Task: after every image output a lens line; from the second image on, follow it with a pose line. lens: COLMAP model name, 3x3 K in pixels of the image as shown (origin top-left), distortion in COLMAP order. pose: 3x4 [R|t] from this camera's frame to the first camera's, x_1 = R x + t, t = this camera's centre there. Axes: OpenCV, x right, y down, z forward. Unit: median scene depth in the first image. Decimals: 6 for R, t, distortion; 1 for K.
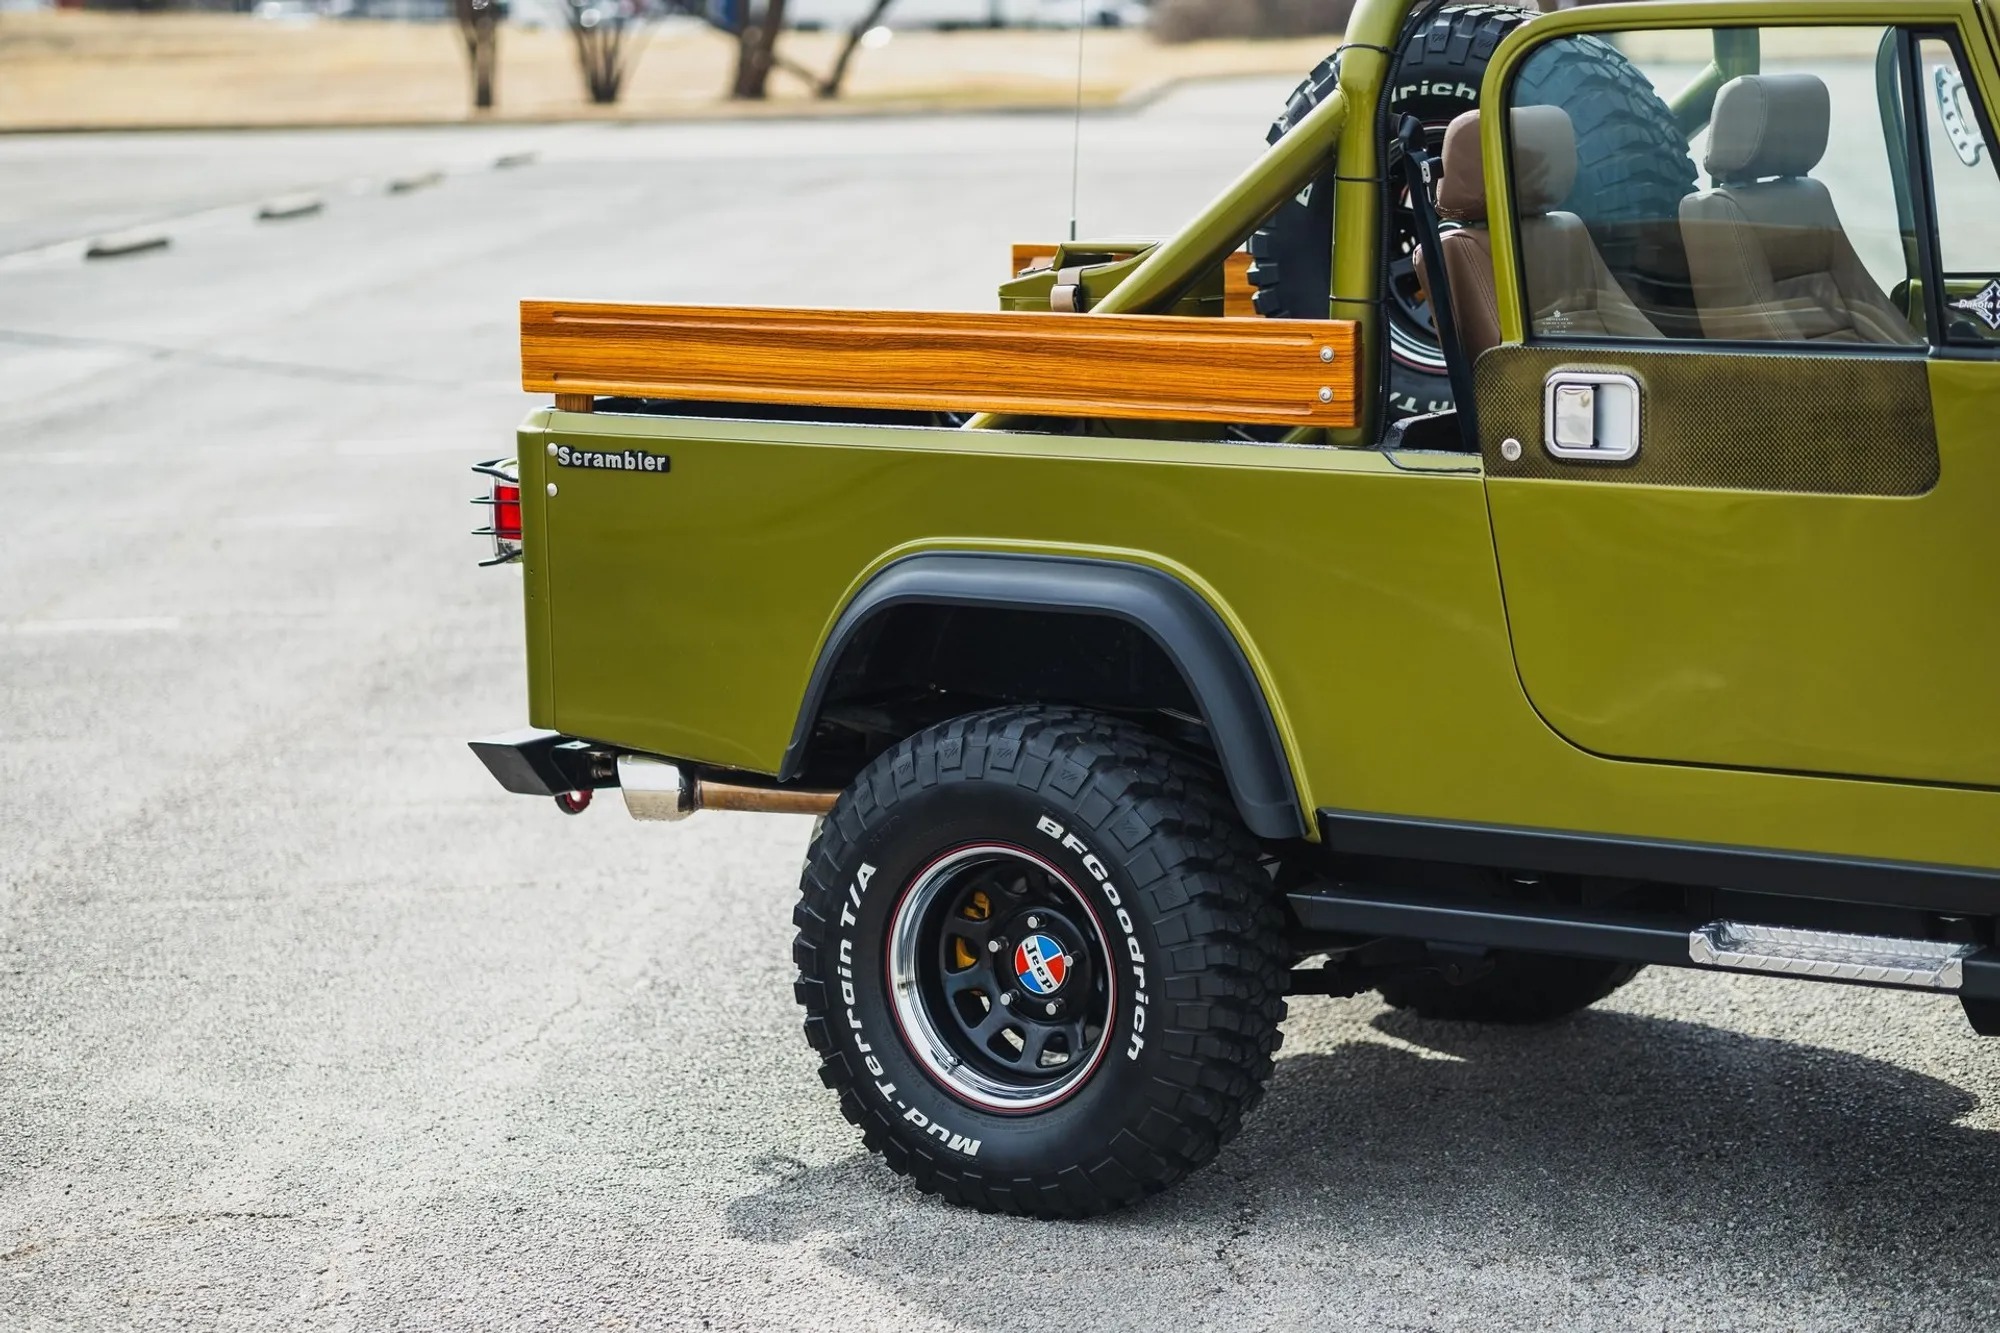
lens RADIAL K [[4759.7, 0, 1008.1], [0, 4759.7, 668.5], [0, 0, 1]] dist [-0.022852, 0.315132]
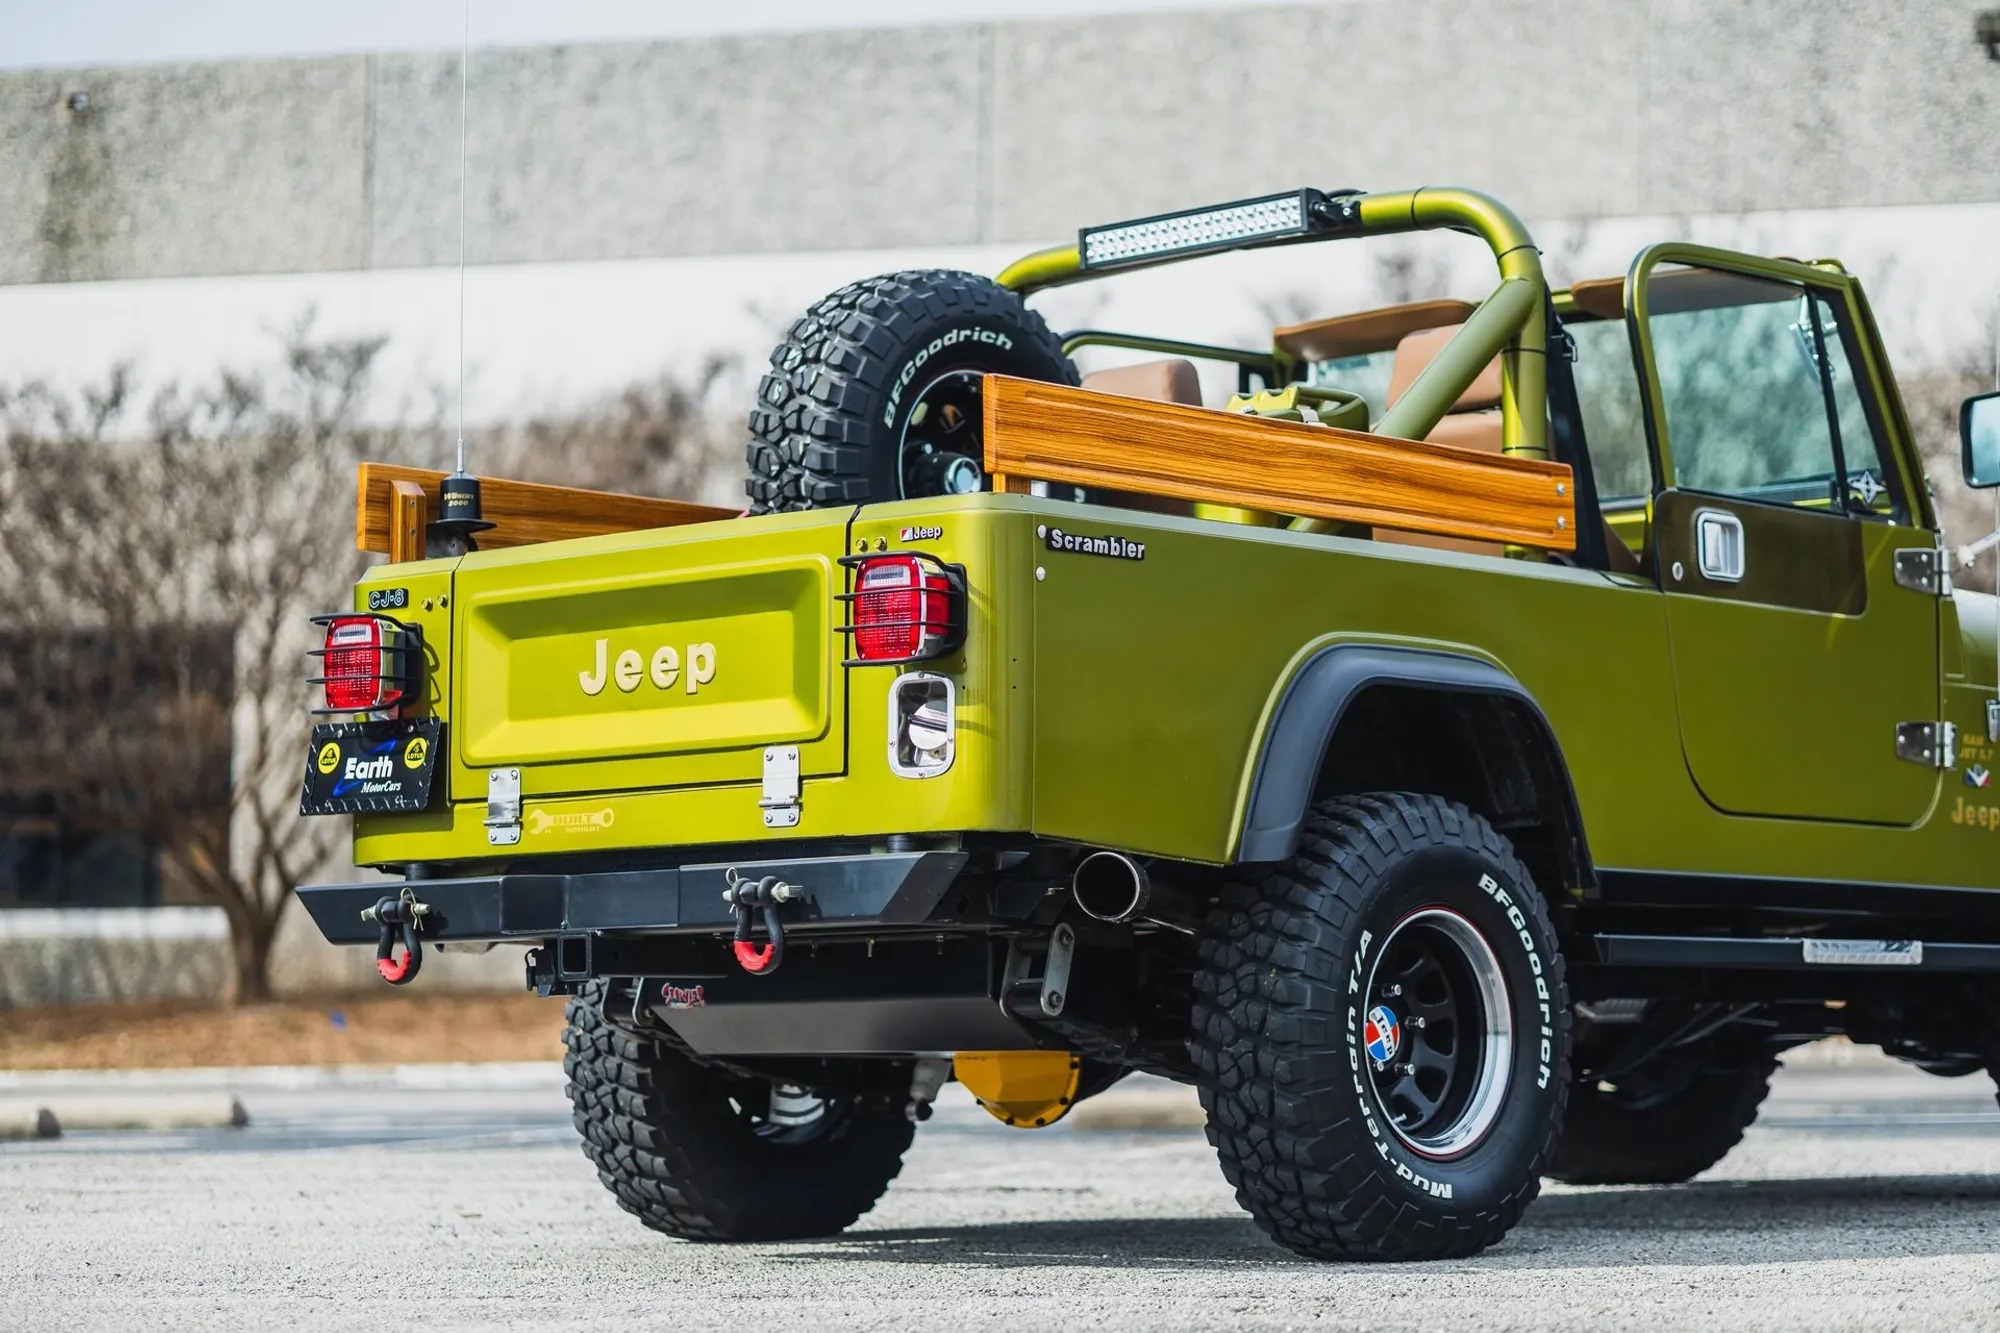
lens RADIAL K [[4759.7, 0, 1008.1], [0, 4759.7, 668.5], [0, 0, 1]] dist [-0.022852, 0.315132]
pose [[0.173610, 0.102274, 0.979489, -1.085448], [0.148417, 0.980516, -0.128688, 0.108351], [-0.973567, 0.167714, 0.155049, 0.909562]]
